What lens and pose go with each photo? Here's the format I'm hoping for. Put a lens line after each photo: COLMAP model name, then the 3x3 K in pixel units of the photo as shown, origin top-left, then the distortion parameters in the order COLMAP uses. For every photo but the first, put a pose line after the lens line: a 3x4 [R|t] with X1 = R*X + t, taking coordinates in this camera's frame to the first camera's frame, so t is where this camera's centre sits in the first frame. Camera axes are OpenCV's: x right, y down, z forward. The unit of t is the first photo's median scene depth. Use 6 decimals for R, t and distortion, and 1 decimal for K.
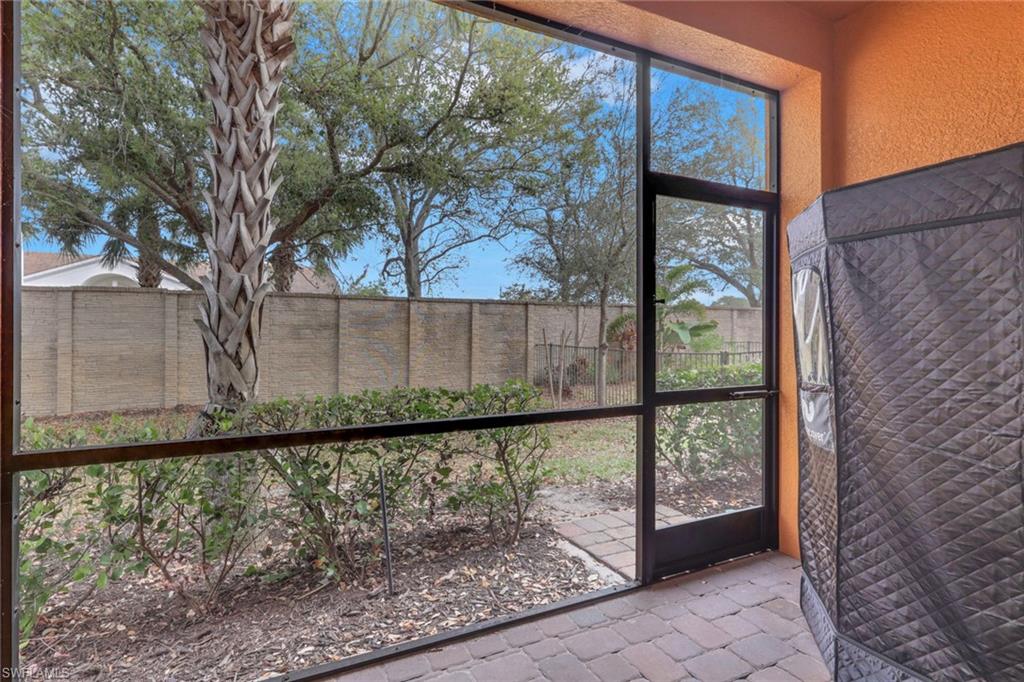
lens RADIAL K [[502.7, 0, 512.5], [0, 502.7, 344.1], [0, 0, 1]] dist [-0.000468, 0.001053]
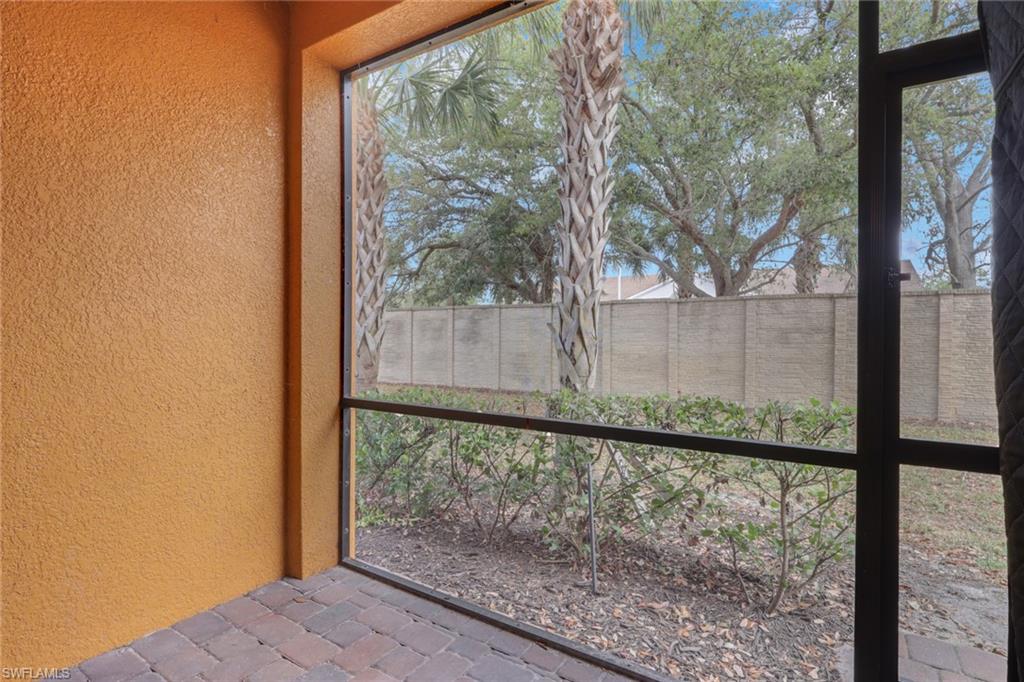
lens RADIAL K [[506.8, 0, 508.7], [0, 506.8, 348.5], [0, 0, 1]] dist [-0.002014, -0.000175]
pose [[0.523072, 0.025187, -0.851916, 0.402825], [-0.026187, 0.999566, 0.013473, -0.000157], [0.851886, 0.015261, 0.523505, 0.243114]]
